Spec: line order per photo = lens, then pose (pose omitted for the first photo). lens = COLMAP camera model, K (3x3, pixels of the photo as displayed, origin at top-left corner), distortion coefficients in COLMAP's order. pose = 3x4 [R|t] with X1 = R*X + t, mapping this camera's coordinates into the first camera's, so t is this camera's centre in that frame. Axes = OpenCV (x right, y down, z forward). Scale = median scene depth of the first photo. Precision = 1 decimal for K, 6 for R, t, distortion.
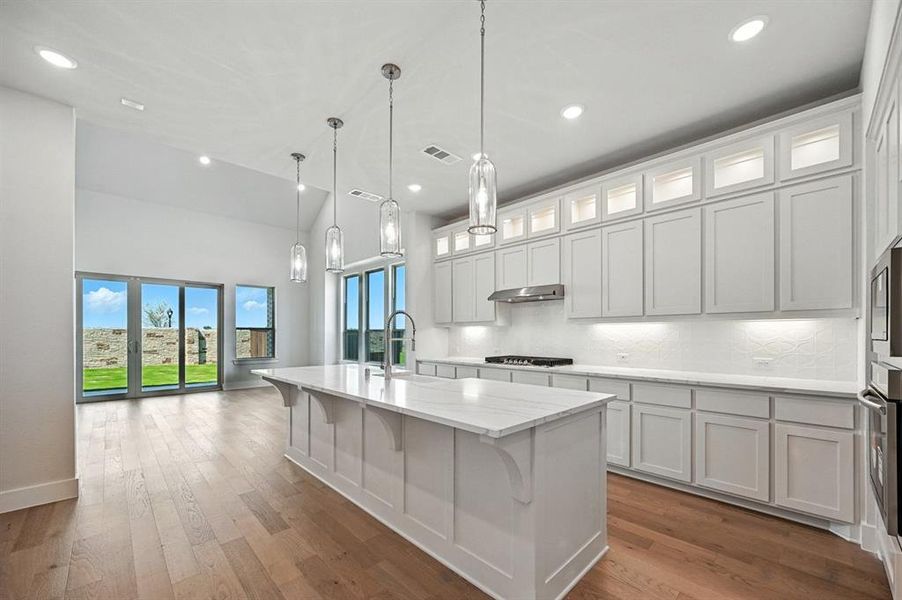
lens RADIAL K [[356.9, 0, 456.0], [0, 356.9, 334.7], [0, 0, 1]] dist [0.000719, 0.000151]
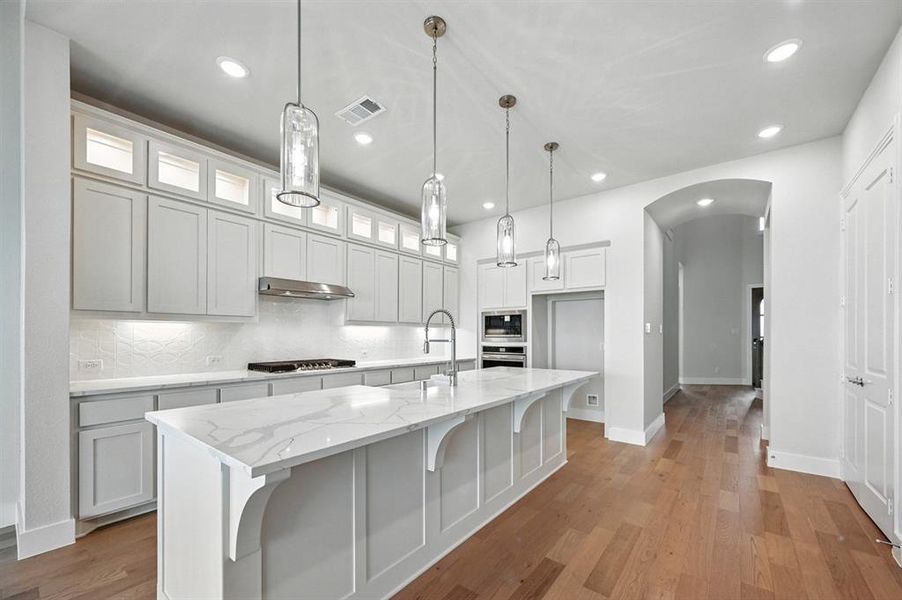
lens RADIAL K [[371.4, 0, 451.1], [0, 371.4, 335.2], [0, 0, 1]] dist [0.000948, 0.000084]
pose [[-0.140911, -0.000539, 0.990022, -0.800468], [-0.000418, 1.000000, 0.000485, -0.001218], [-0.990022, -0.000346, -0.140911, 0.817682]]
